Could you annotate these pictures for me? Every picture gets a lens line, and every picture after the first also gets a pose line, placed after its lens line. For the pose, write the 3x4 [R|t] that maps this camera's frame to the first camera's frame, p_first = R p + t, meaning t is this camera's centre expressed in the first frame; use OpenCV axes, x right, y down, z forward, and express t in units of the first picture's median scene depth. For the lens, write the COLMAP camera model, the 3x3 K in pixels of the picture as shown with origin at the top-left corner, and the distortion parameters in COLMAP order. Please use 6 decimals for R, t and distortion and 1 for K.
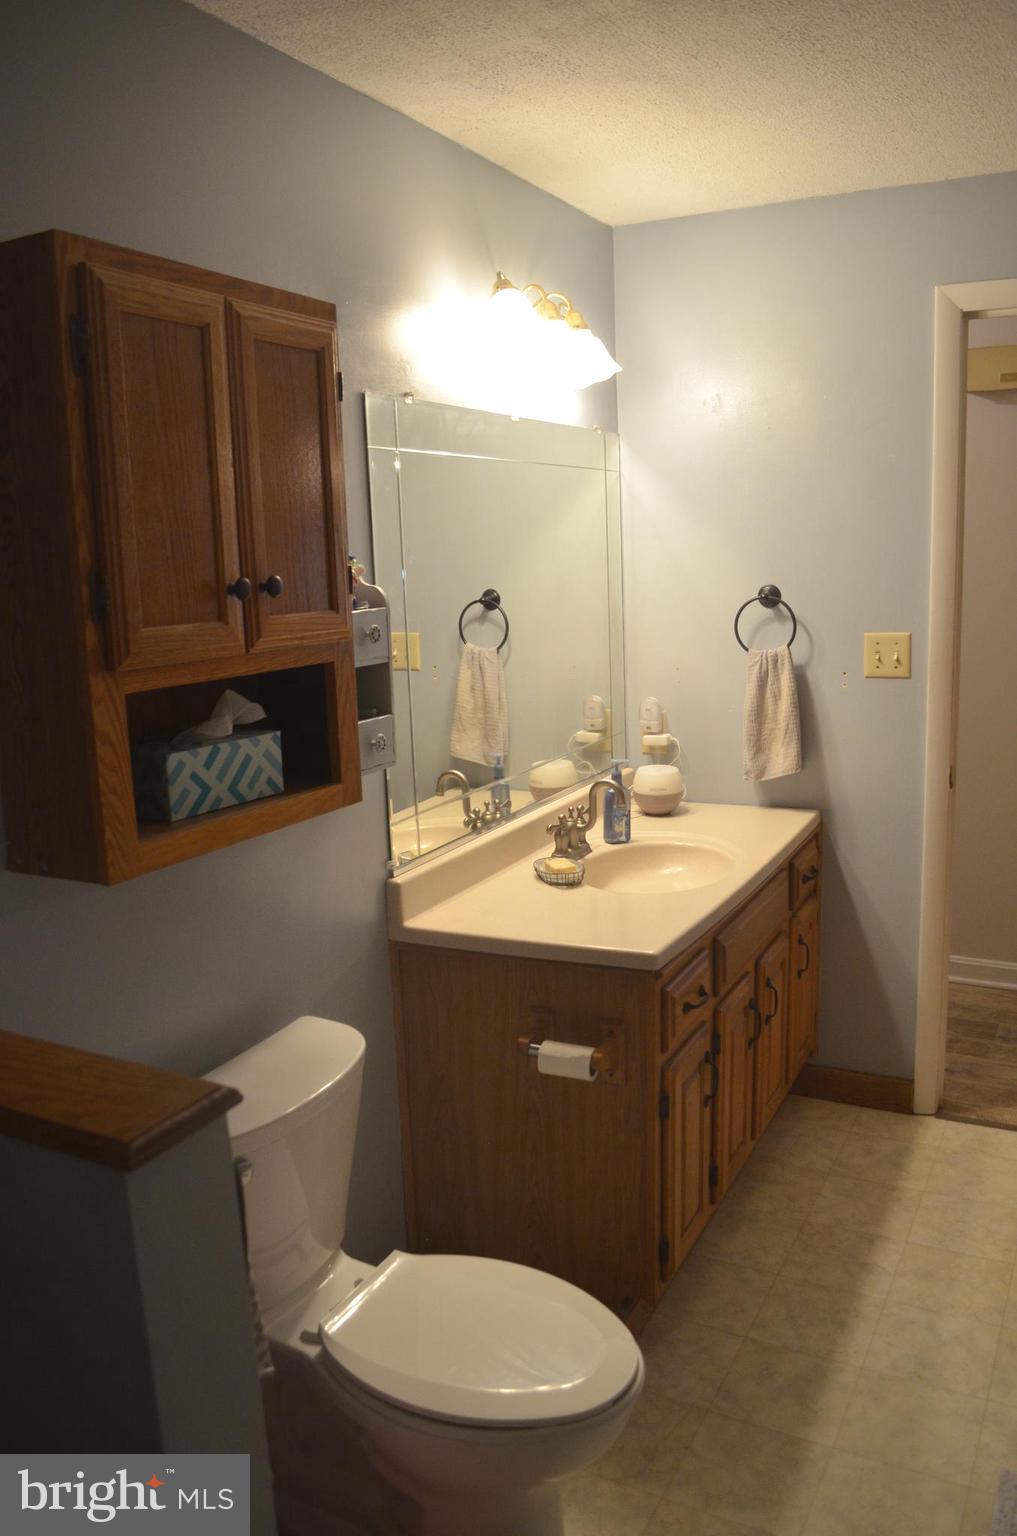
lens RADIAL K [[1211.4, 0, 509.0], [0, 1211.4, 768.7], [0, 0, 1]] dist [-0.078253, 0.007763]
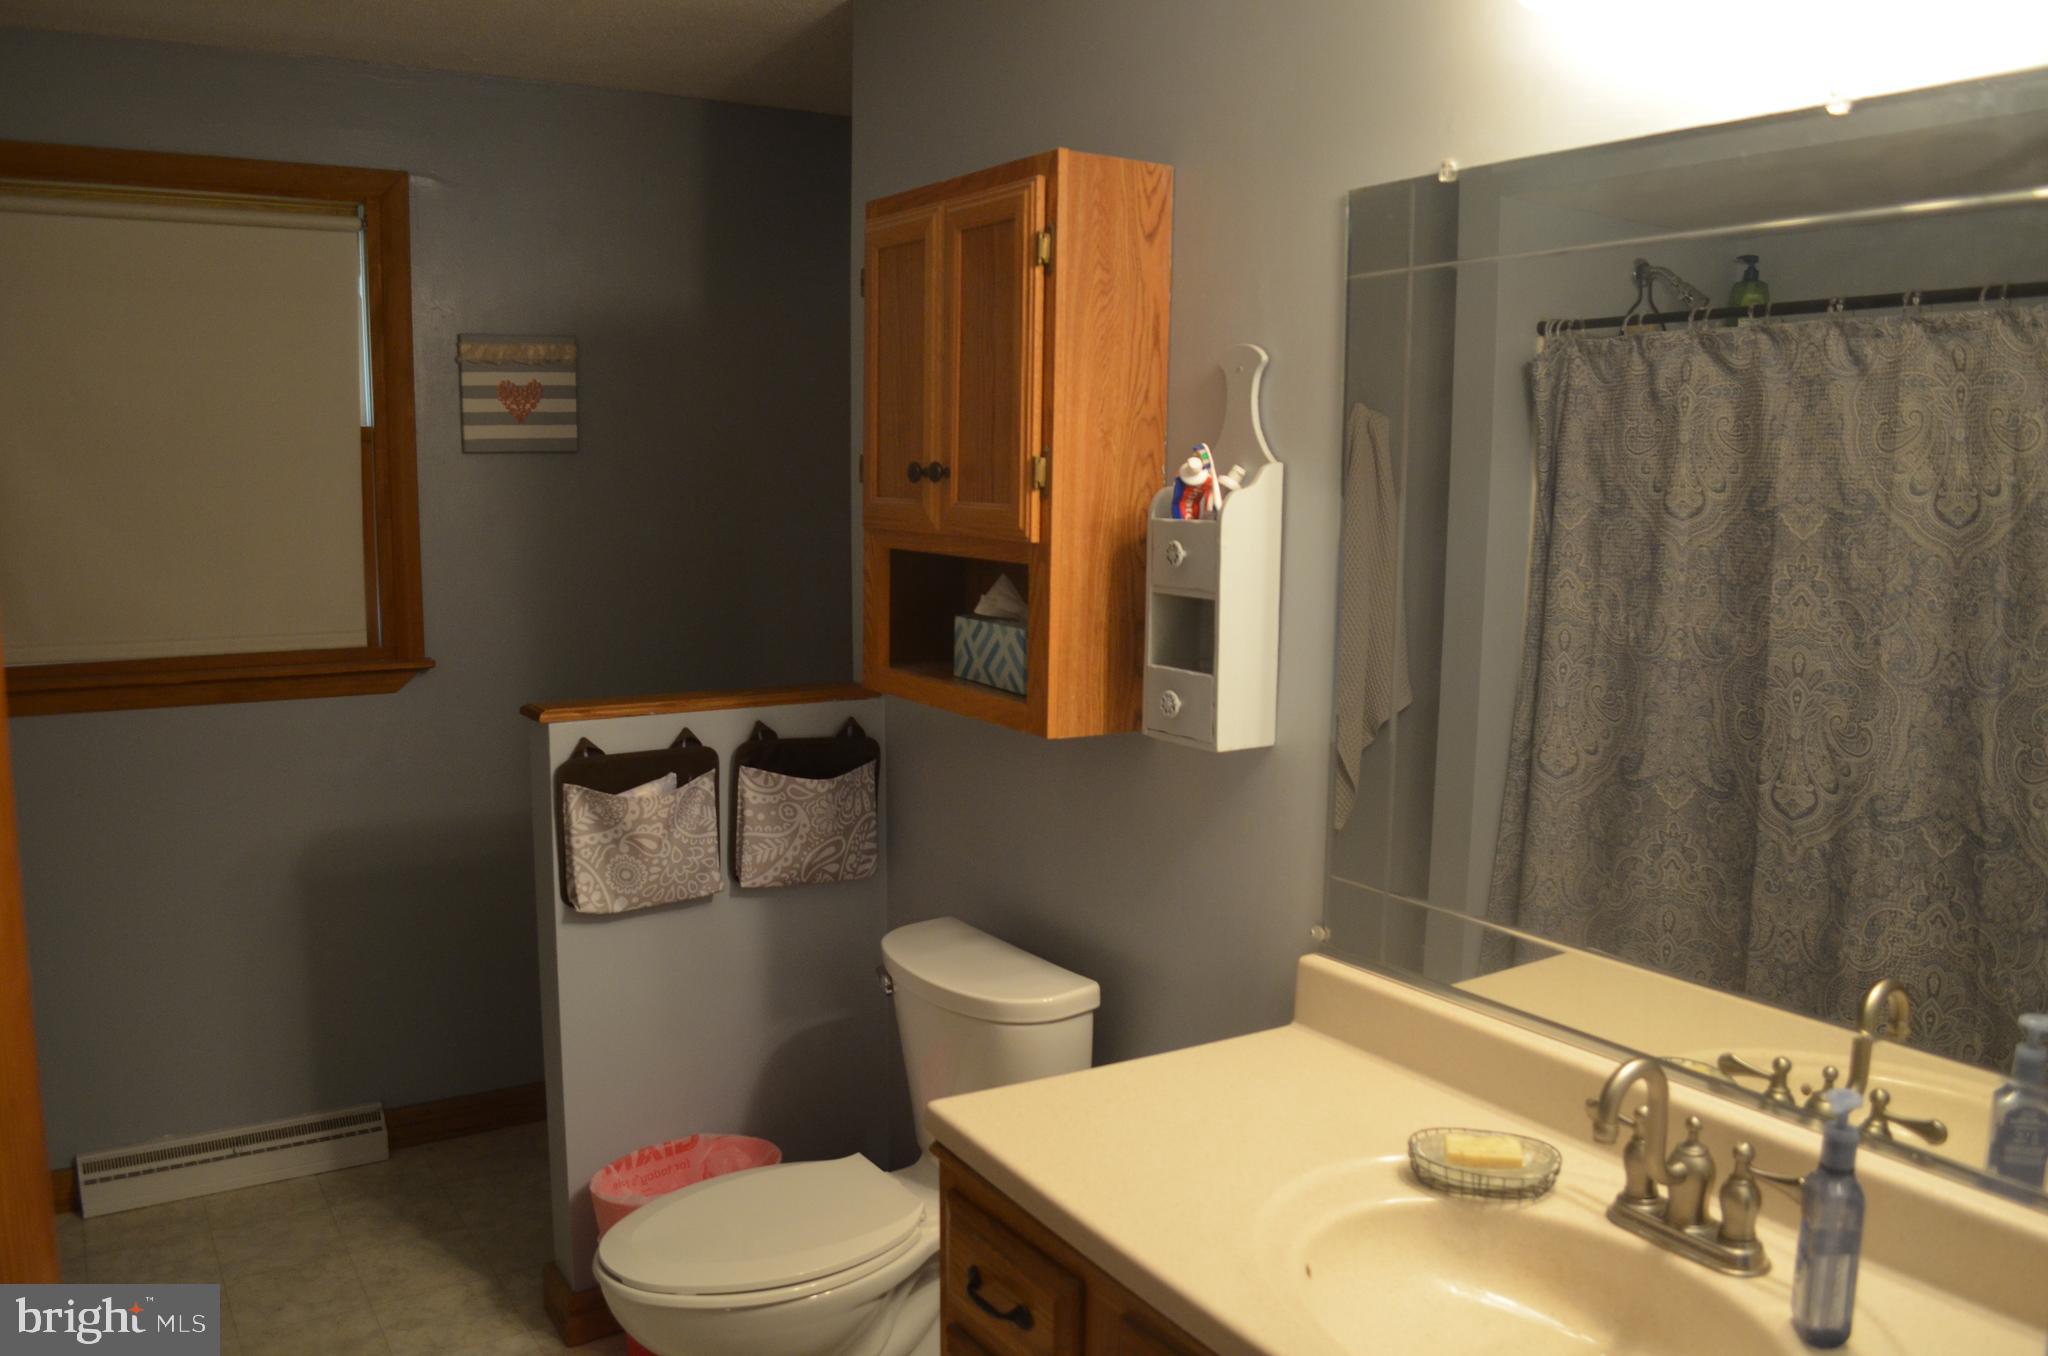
lens RADIAL K [[1615.3, 0, 1024.2], [0, 1615.3, 681.5], [0, 0, 1]] dist [-0.078253, 0.007763]
pose [[-0.510537, 0.148508, -0.846934, 0.920674], [-0.143599, 0.956414, 0.254267, -0.326977], [0.847780, 0.251432, -0.466959, 1.673712]]
